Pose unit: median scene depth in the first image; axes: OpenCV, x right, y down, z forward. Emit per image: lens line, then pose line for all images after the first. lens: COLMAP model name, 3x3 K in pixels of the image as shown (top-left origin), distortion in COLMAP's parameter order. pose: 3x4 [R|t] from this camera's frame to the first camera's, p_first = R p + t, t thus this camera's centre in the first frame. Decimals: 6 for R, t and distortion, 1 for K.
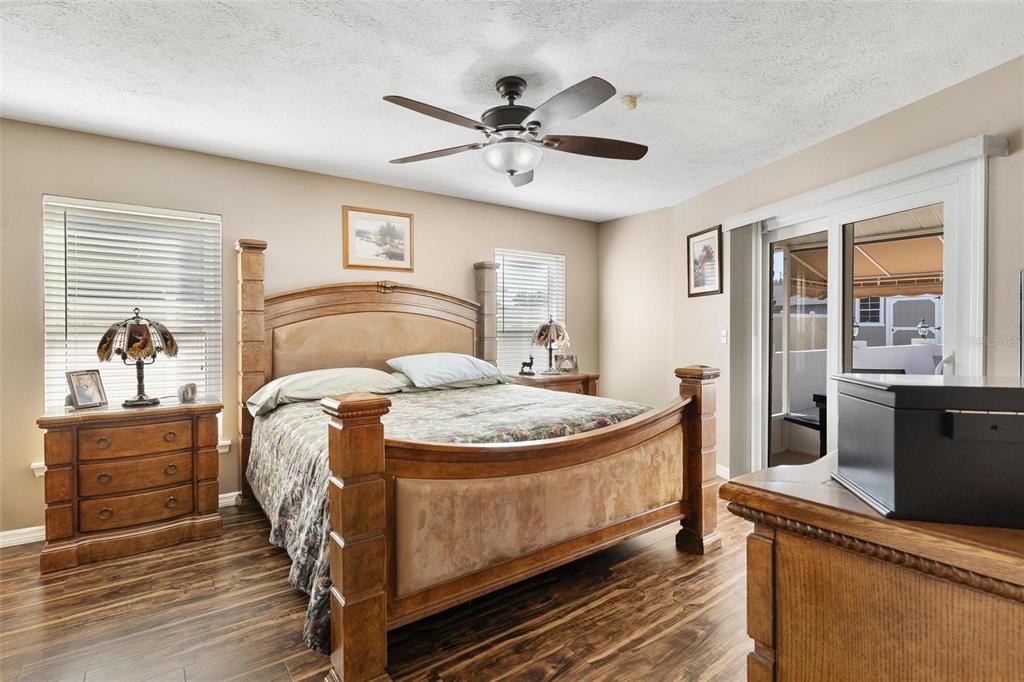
lens RADIAL K [[498.5, 0, 509.1], [0, 498.5, 334.5], [0, 0, 1]] dist [-0.003549, -0.000045]
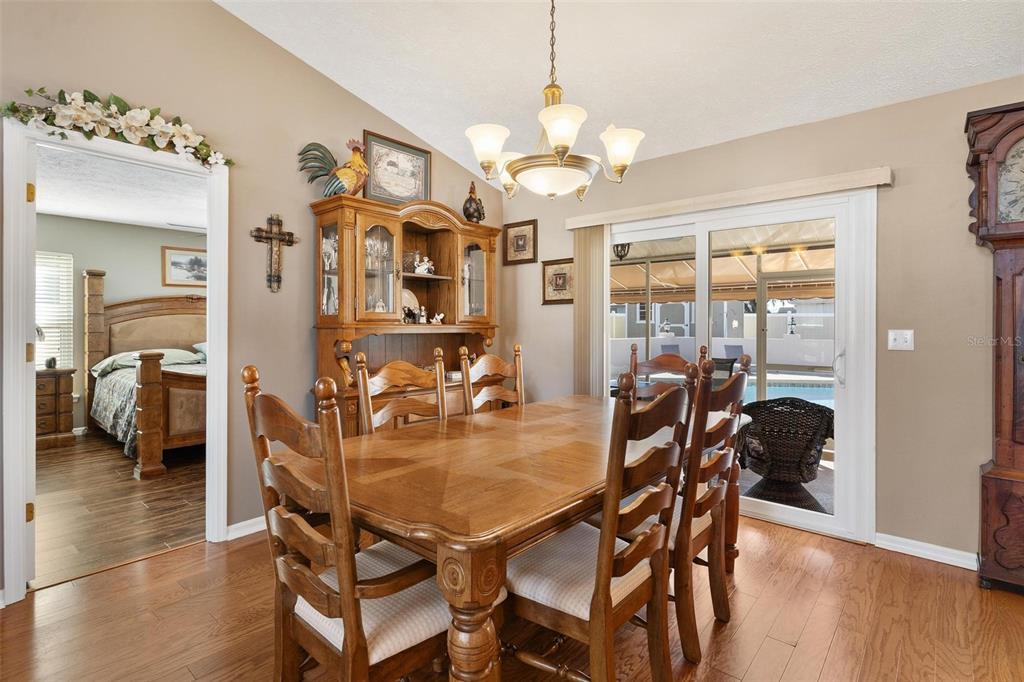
lens RADIAL K [[498.5, 0, 508.2], [0, 498.5, 332.9], [0, 0, 1]] dist [-0.003549, -0.000045]
pose [[0.973053, 0.002373, 0.230571, 0.437808], [-0.002991, 0.999993, 0.002331, 0.007586], [-0.230564, -0.002958, 0.973053, -0.923292]]
